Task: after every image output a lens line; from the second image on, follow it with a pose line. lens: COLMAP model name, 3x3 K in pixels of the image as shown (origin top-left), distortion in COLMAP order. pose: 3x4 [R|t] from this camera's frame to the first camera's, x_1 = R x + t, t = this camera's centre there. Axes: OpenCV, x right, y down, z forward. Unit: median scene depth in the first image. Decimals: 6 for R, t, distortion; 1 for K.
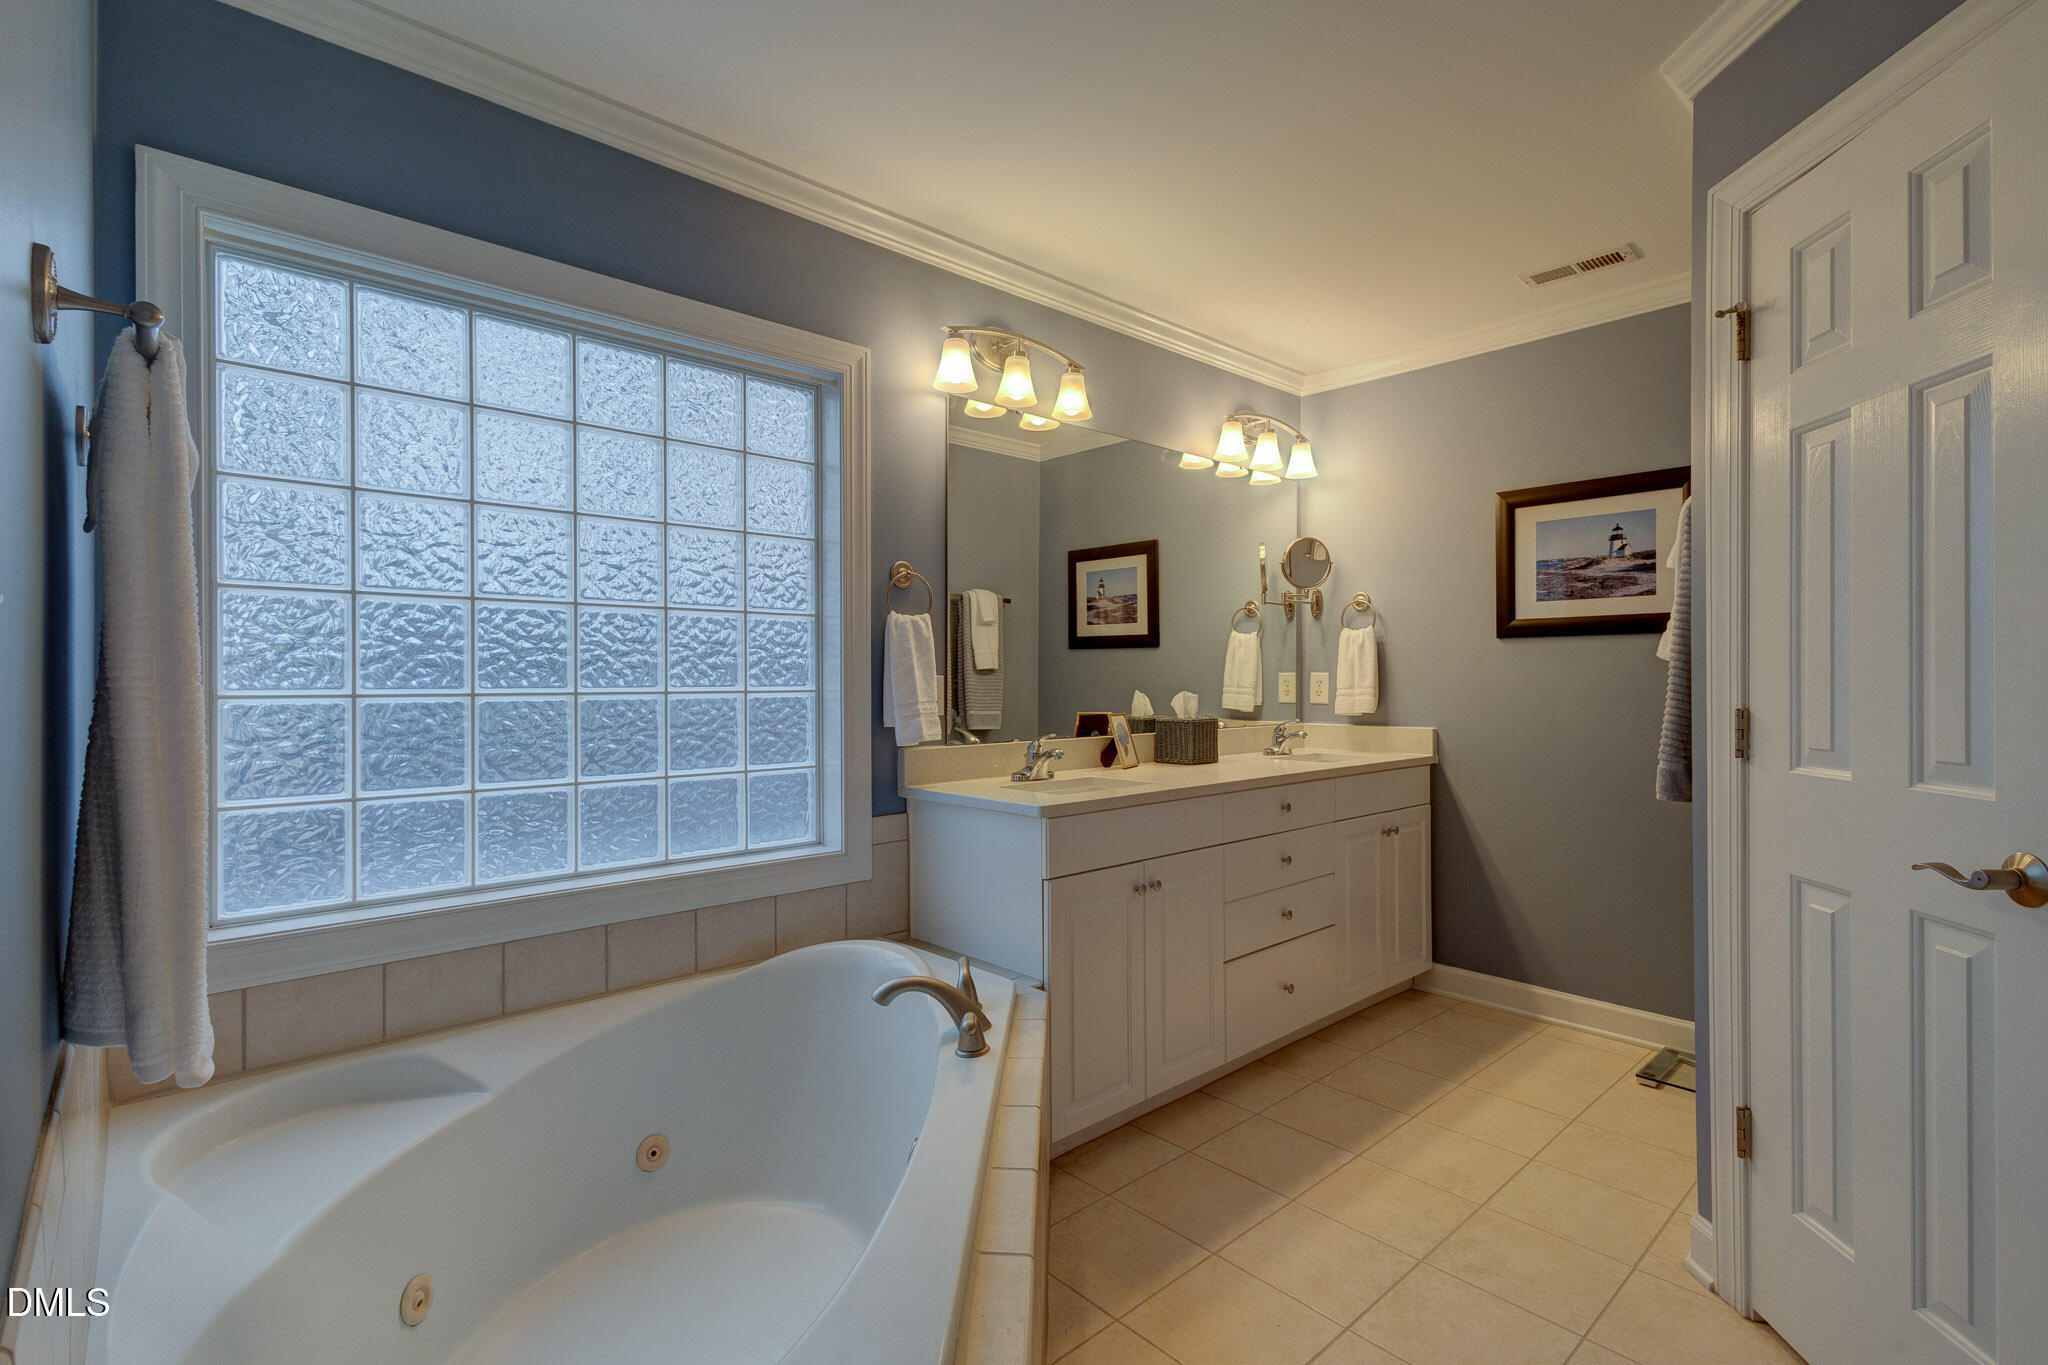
lens RADIAL K [[948.9, 0, 1016.5], [0, 948.9, 683.3], [0, 0, 1]] dist [0.012048, -0.004146]
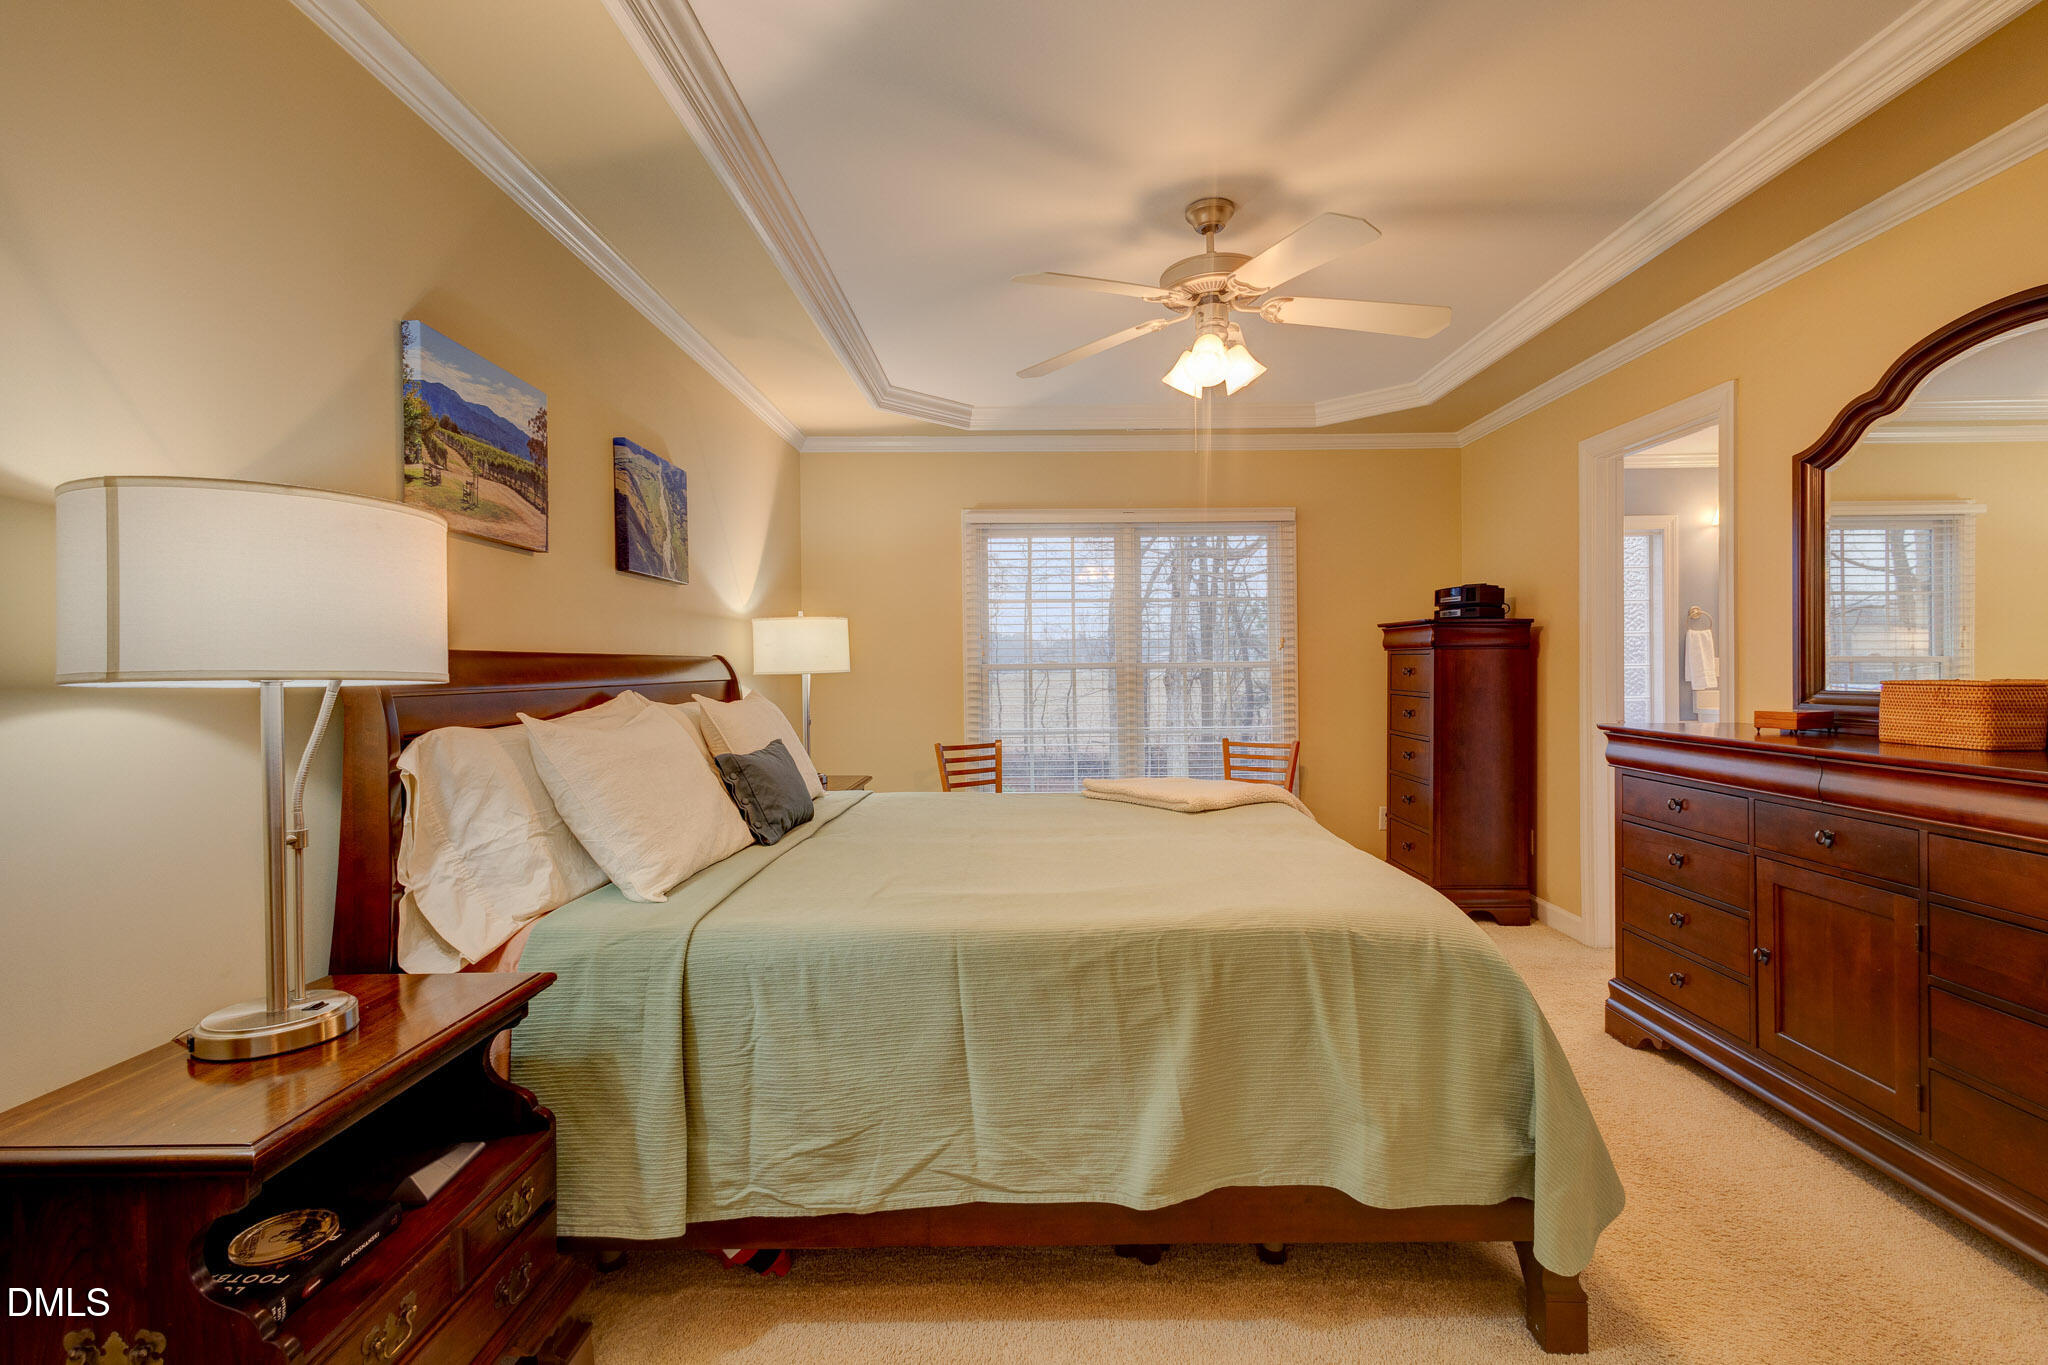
lens RADIAL K [[948.9, 0, 1028.4], [0, 948.9, 668.1], [0, 0, 1]] dist [0.012048, -0.004146]
pose [[0.735436, -0.000735, -0.677593, 0.215773], [0.005530, 0.999973, 0.004916, -0.004011], [0.677571, -0.007362, 0.735420, -1.502920]]
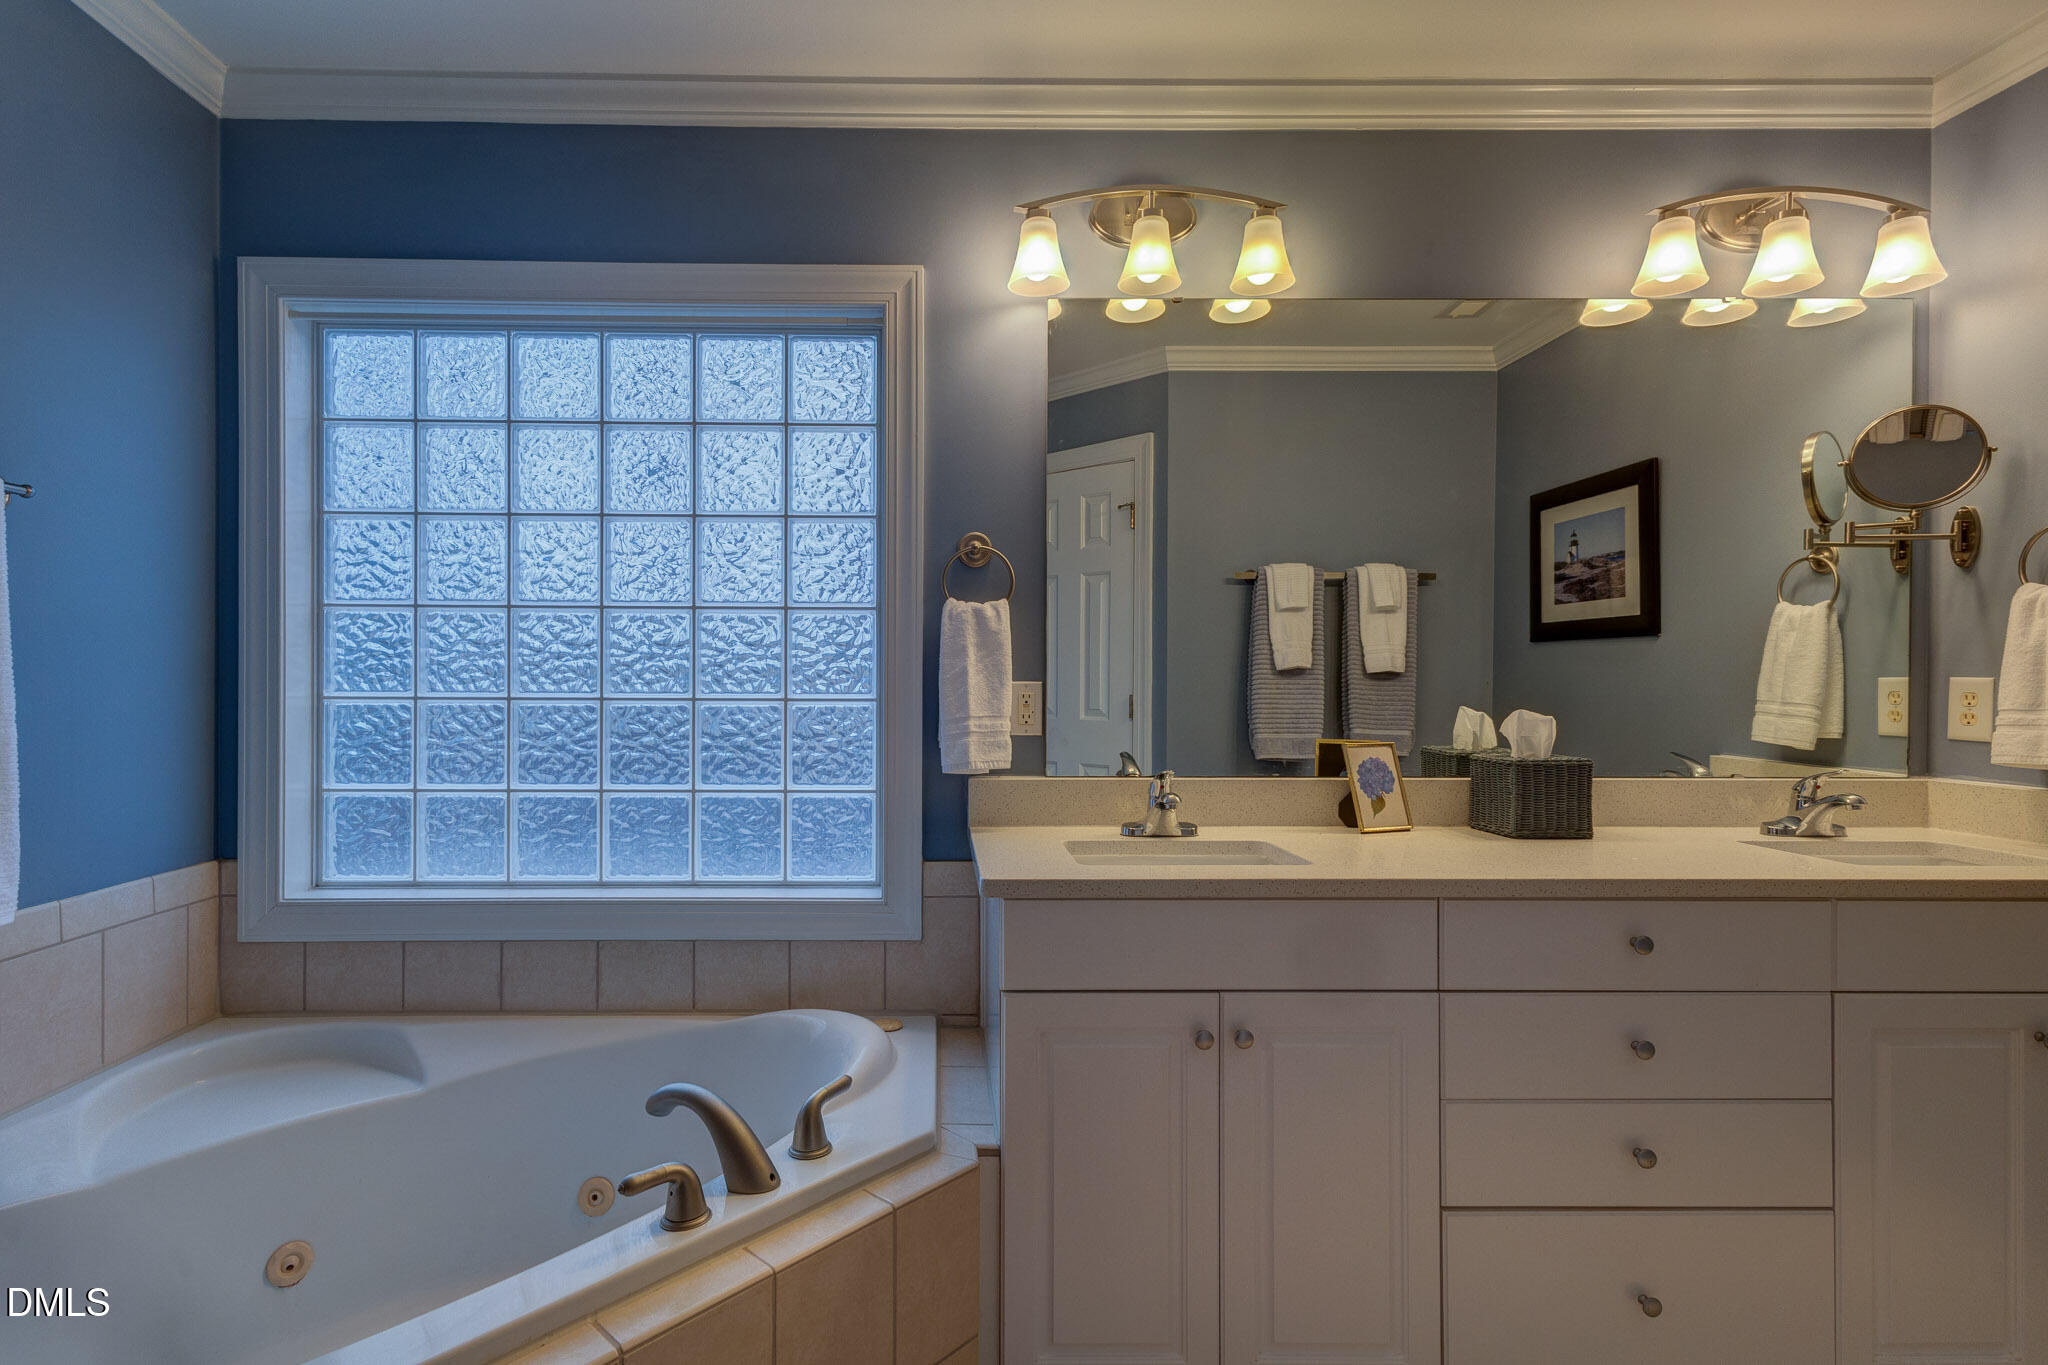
lens RADIAL K [[1013.8, 0, 1020.7], [0, 1013.8, 691.2], [0, 0, 1]] dist [0.016582, -0.003657]
pose [[0.746126, 0.007336, -0.665764, 0.404775], [-0.007313, 0.999969, 0.002823, -0.002668], [0.665764, 0.002763, 0.746157, 0.368919]]
